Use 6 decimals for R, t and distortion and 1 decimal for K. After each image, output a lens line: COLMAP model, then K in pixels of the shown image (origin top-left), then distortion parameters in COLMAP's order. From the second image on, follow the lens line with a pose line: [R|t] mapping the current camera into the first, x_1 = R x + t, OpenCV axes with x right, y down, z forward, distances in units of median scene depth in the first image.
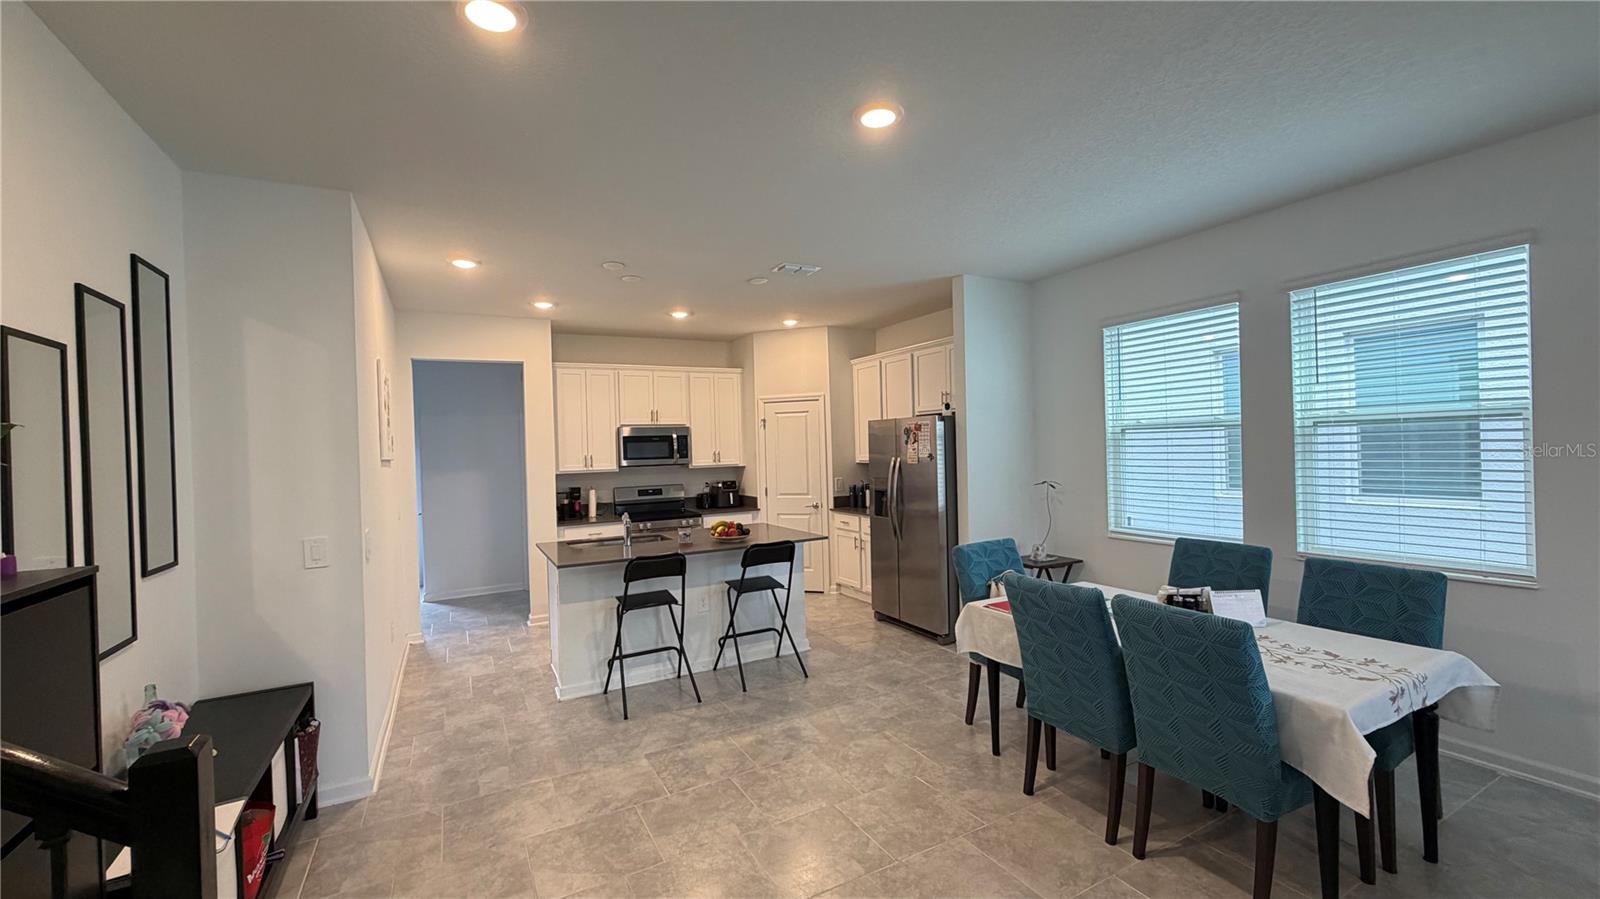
lens RADIAL K [[636.8, 0, 792.9], [0, 636.8, 447.1], [0, 0, 1]] dist [-0.000451, 0.000015]
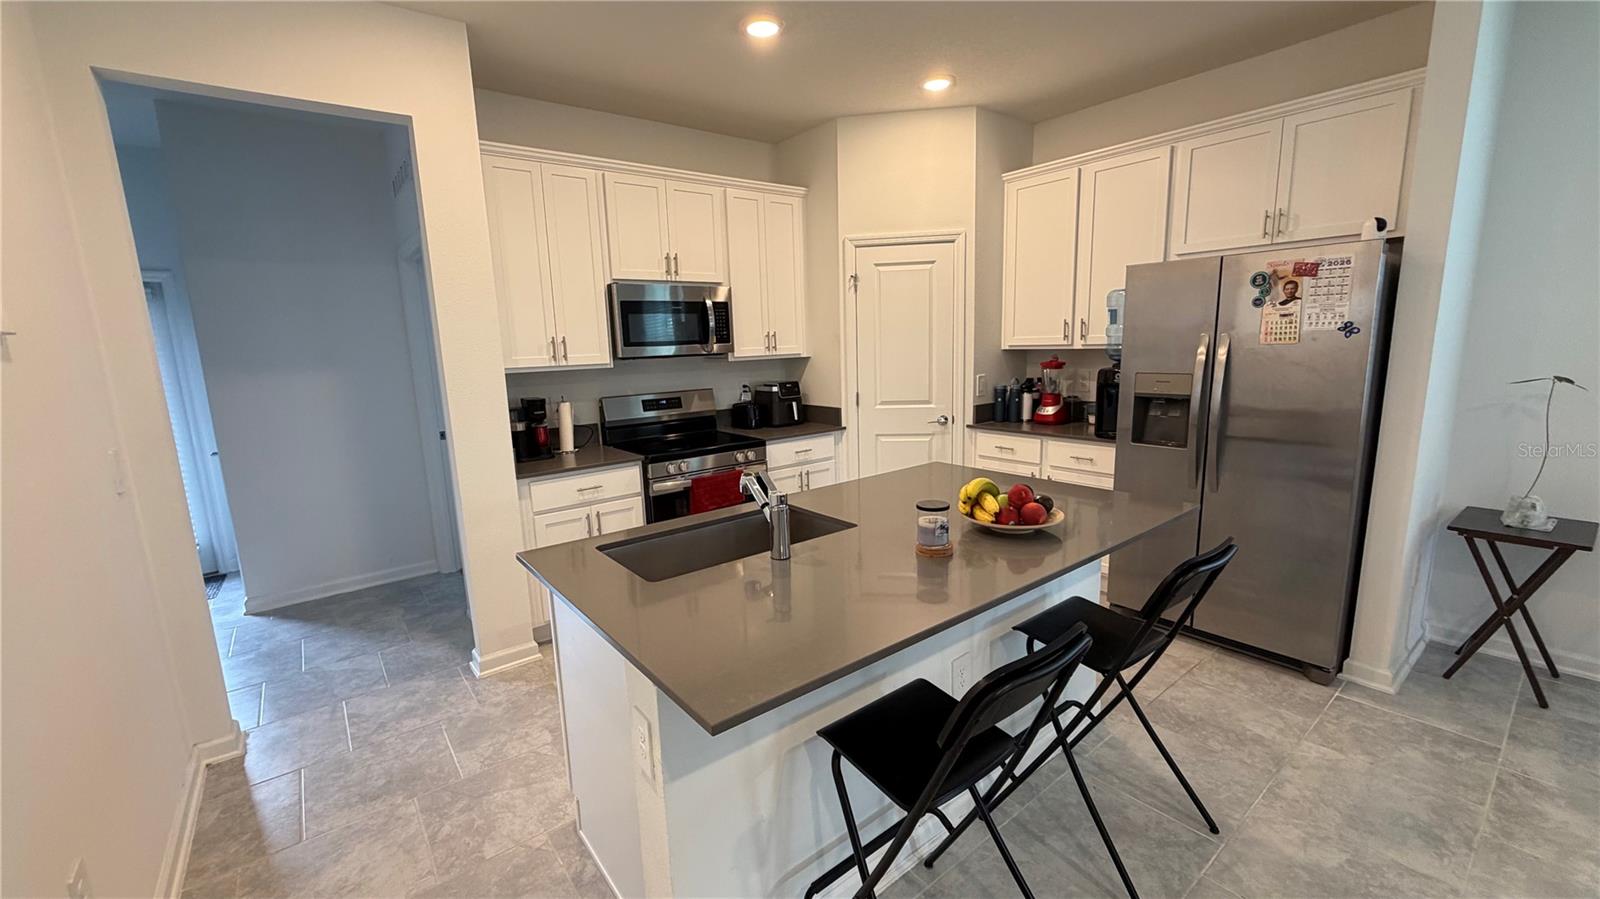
lens RADIAL K [[636.8, 0, 794.0], [0, 636.8, 448.5], [0, 0, 1]] dist [-0.000451, 0.000015]
pose [[0.985335, -0.031550, 0.167687, -0.256380], [0.003731, 0.986505, 0.163688, 0.021261], [-0.170589, -0.160662, 0.972156, 0.515988]]
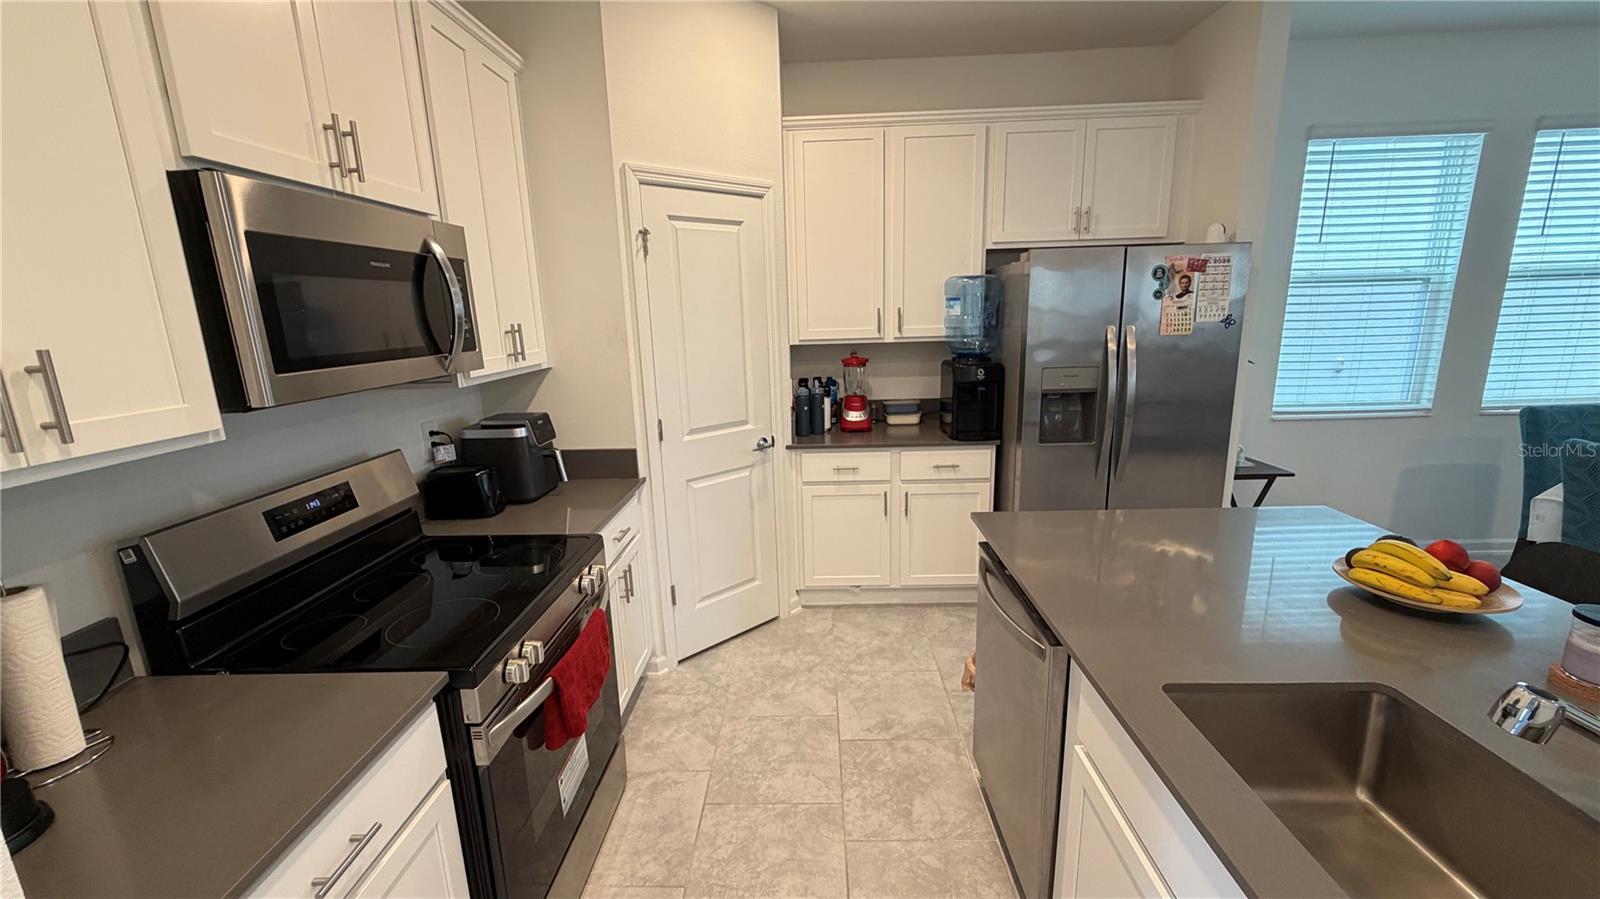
lens RADIAL K [[636.8, 0, 791.1], [0, 636.8, 450.2], [0, 0, 1]] dist [-0.000451, 0.000015]
pose [[0.501086, -0.173993, 0.847726, -0.411311], [0.015868, 0.981262, 0.192022, 0.011668], [-0.865252, -0.082768, 0.494458, 0.928062]]
